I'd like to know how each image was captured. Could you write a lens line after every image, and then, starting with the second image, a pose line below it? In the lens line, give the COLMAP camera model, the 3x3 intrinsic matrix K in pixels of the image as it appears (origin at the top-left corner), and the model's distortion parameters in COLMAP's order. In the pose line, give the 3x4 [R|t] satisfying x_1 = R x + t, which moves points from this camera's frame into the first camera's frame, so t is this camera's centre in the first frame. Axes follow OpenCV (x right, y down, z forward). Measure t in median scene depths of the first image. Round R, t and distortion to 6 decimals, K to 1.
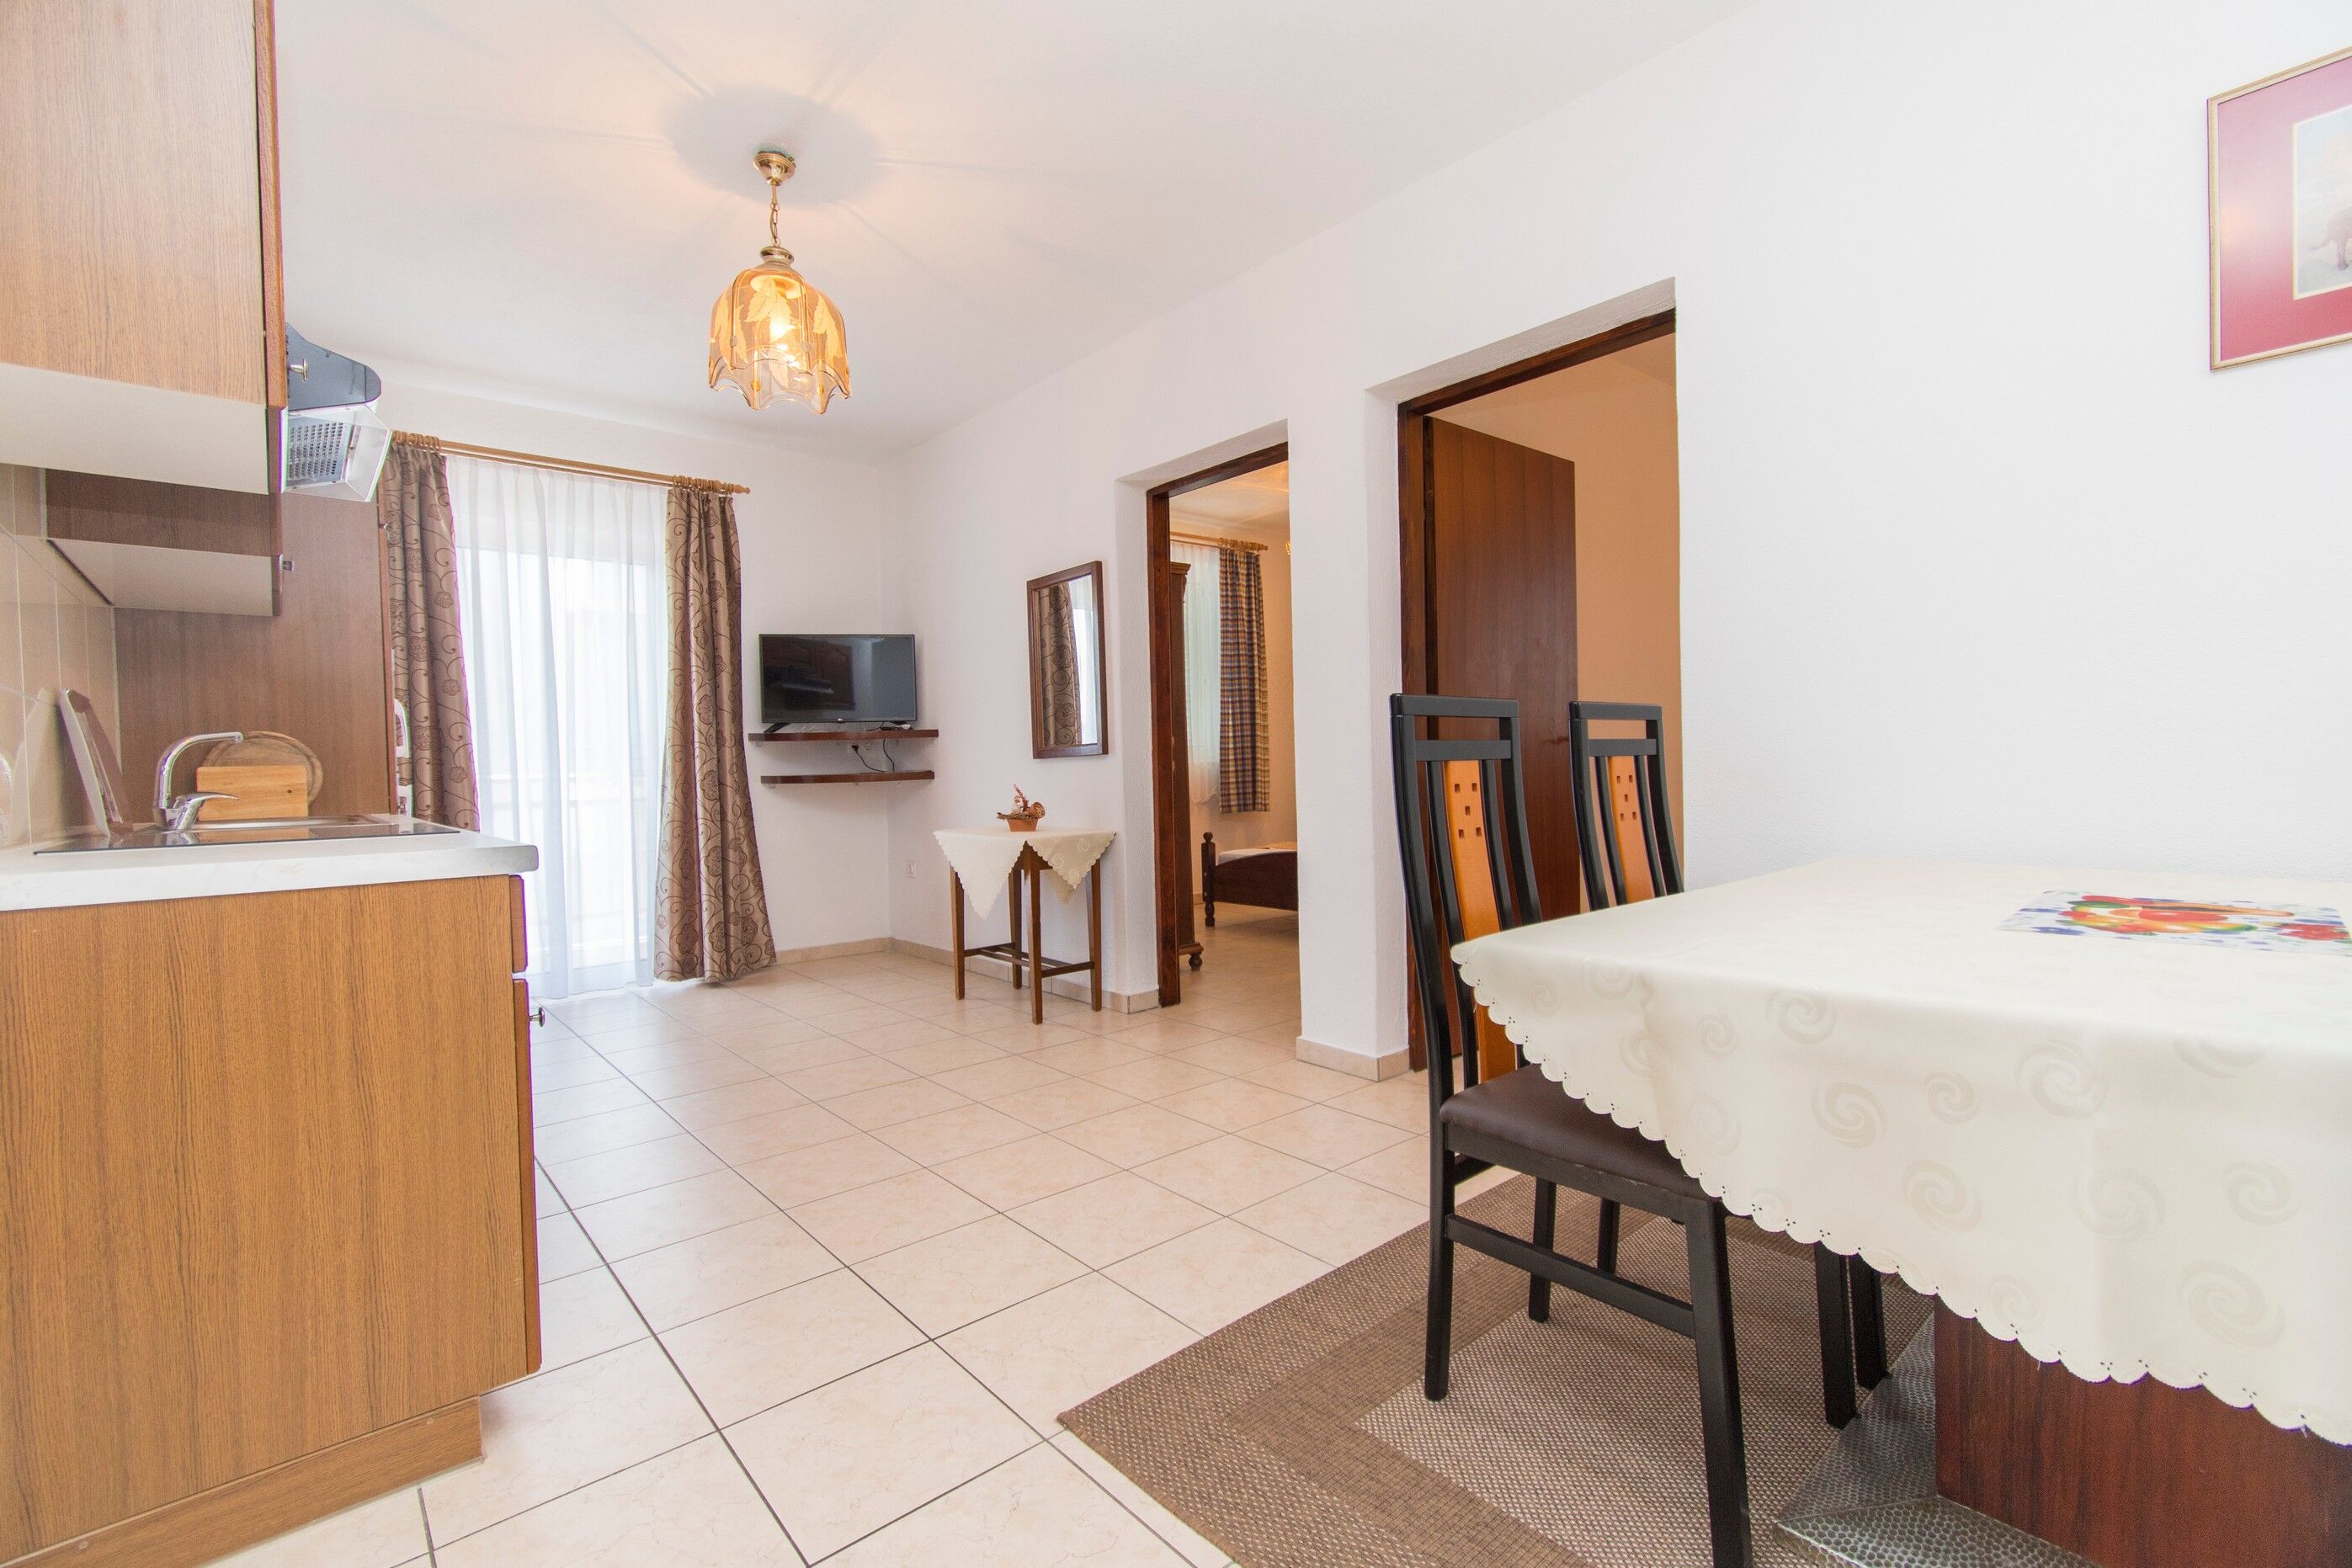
lens RADIAL K [[1028.0, 0, 1173.7], [0, 1028.0, 775.8], [0, 0, 1]] dist [-0.000591, -0.001045]
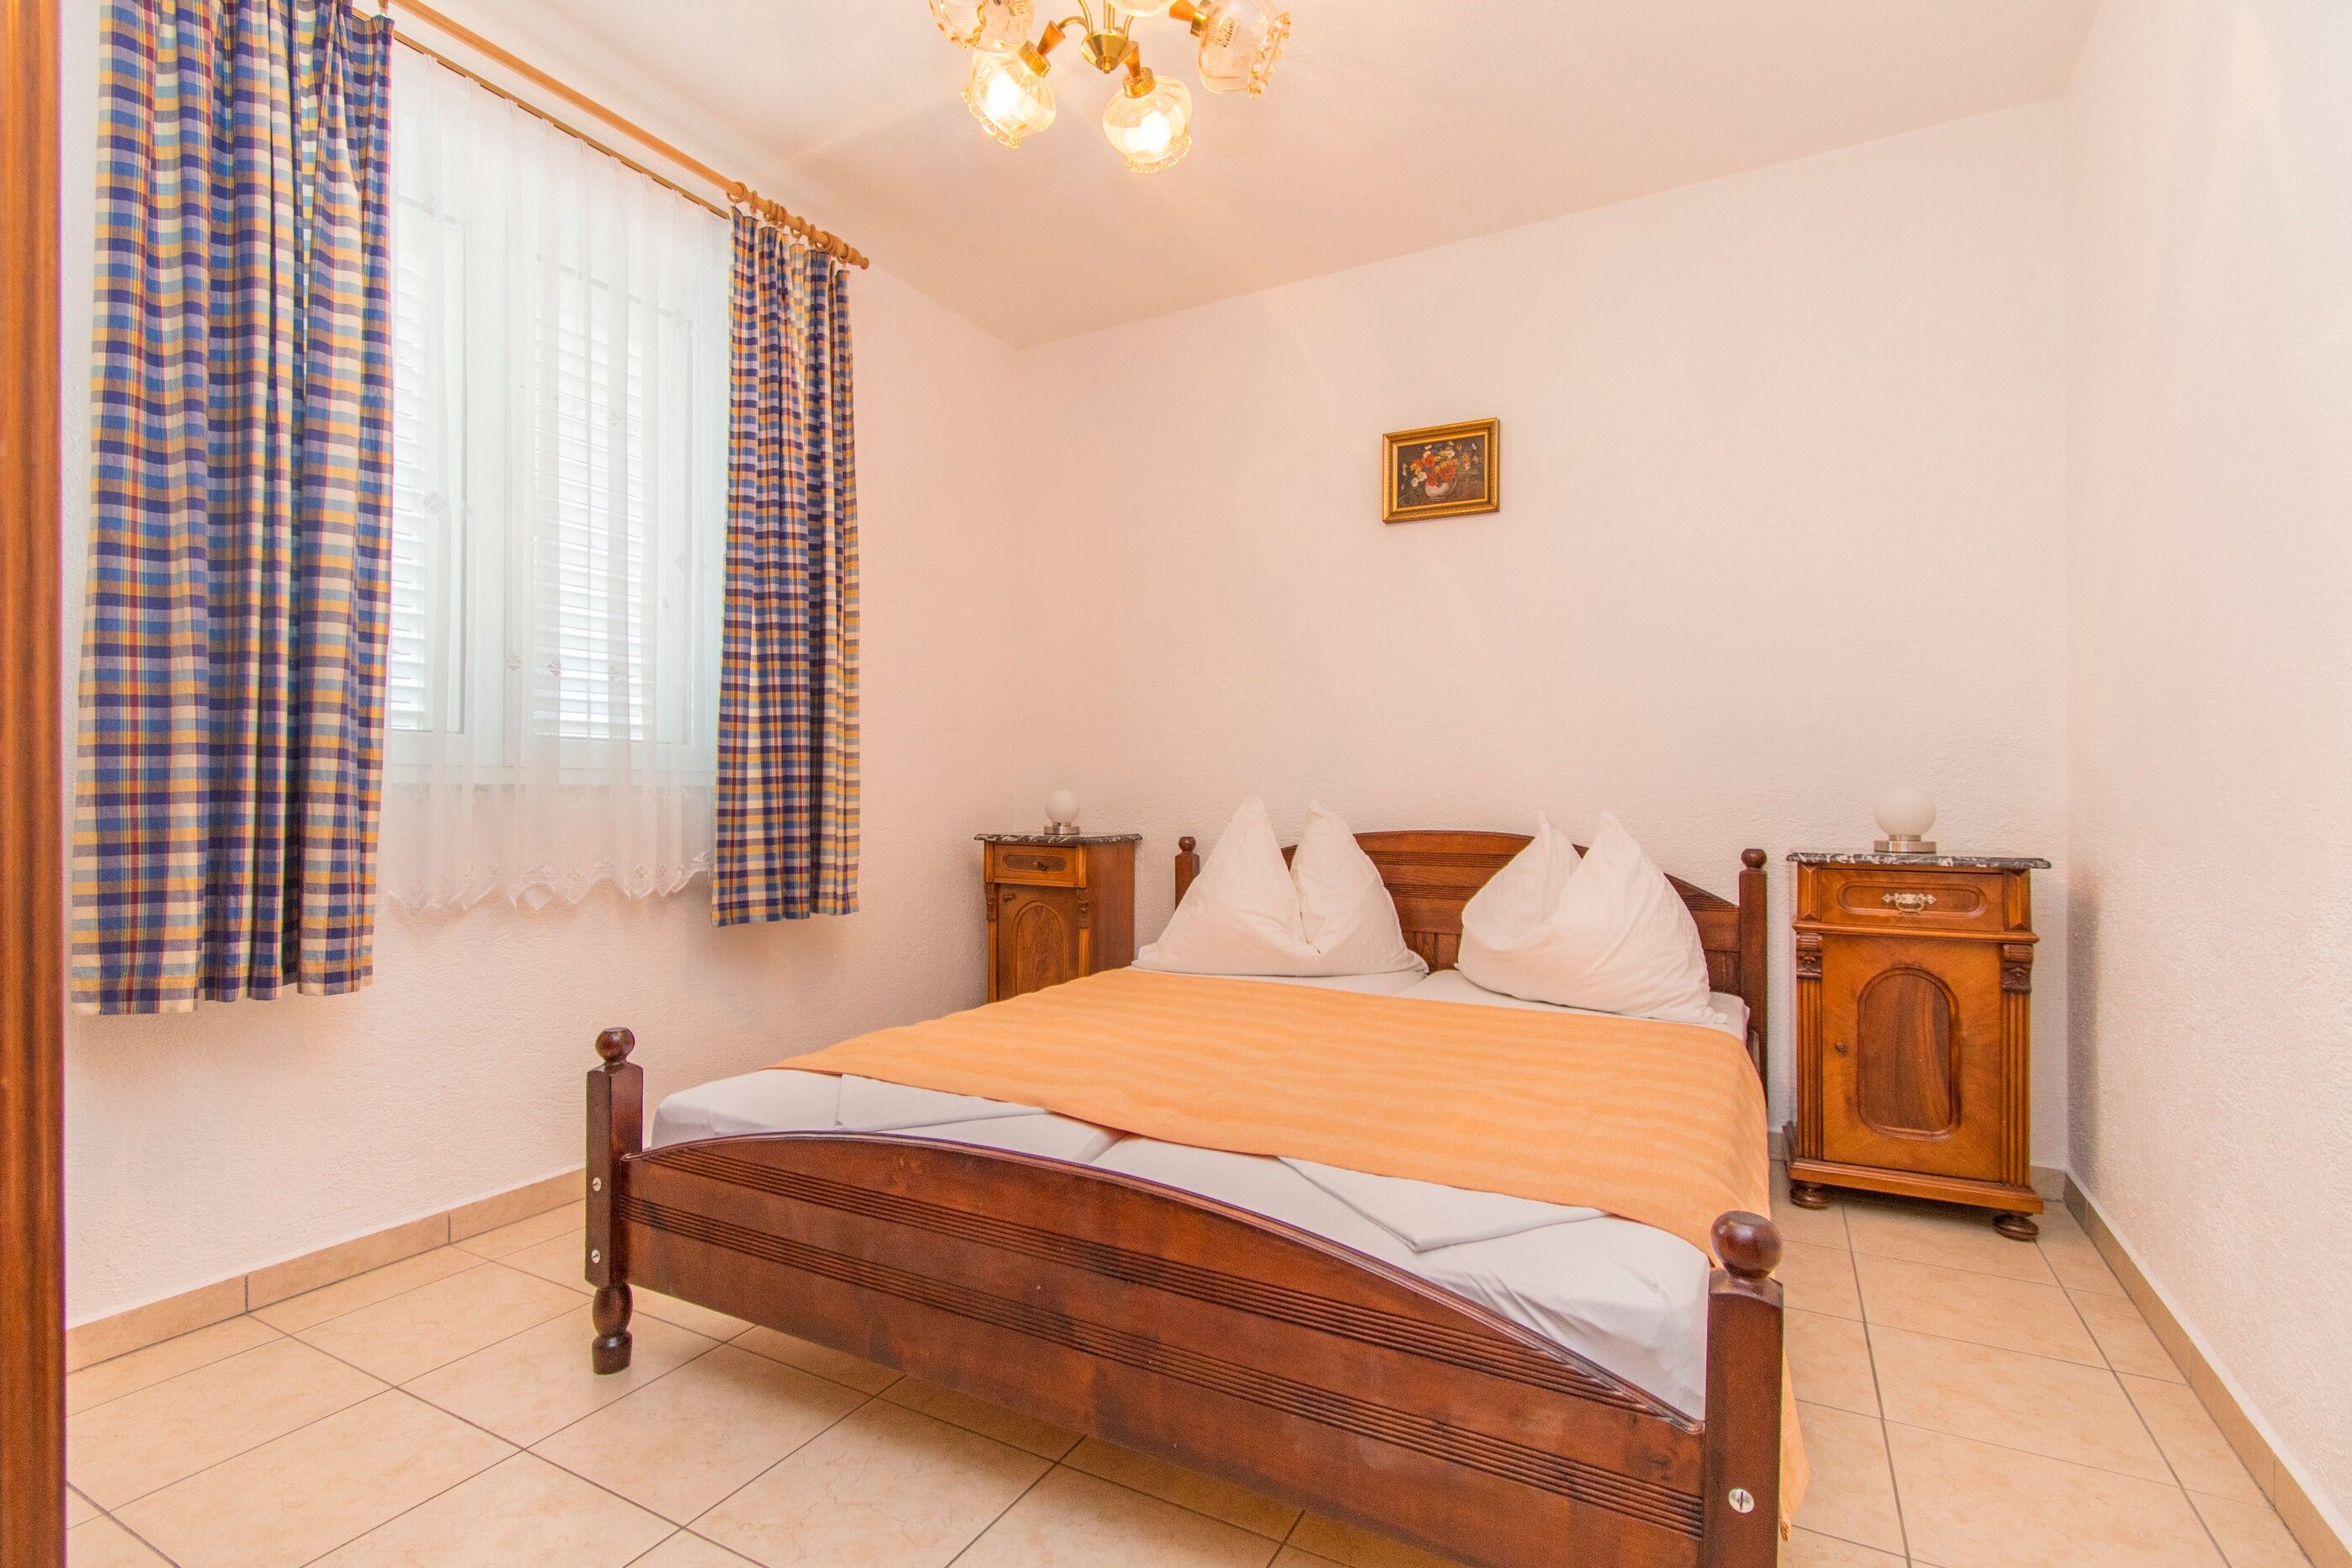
lens RADIAL K [[1028.0, 0, 1185.7], [0, 1028.0, 791.2], [0, 0, 1]] dist [-0.000591, -0.001045]
pose [[0.925446, 0.025693, 0.378007, 0.060525], [-0.017081, 0.999513, -0.026118, -0.004509], [-0.378494, 0.017714, 0.925434, 0.594256]]
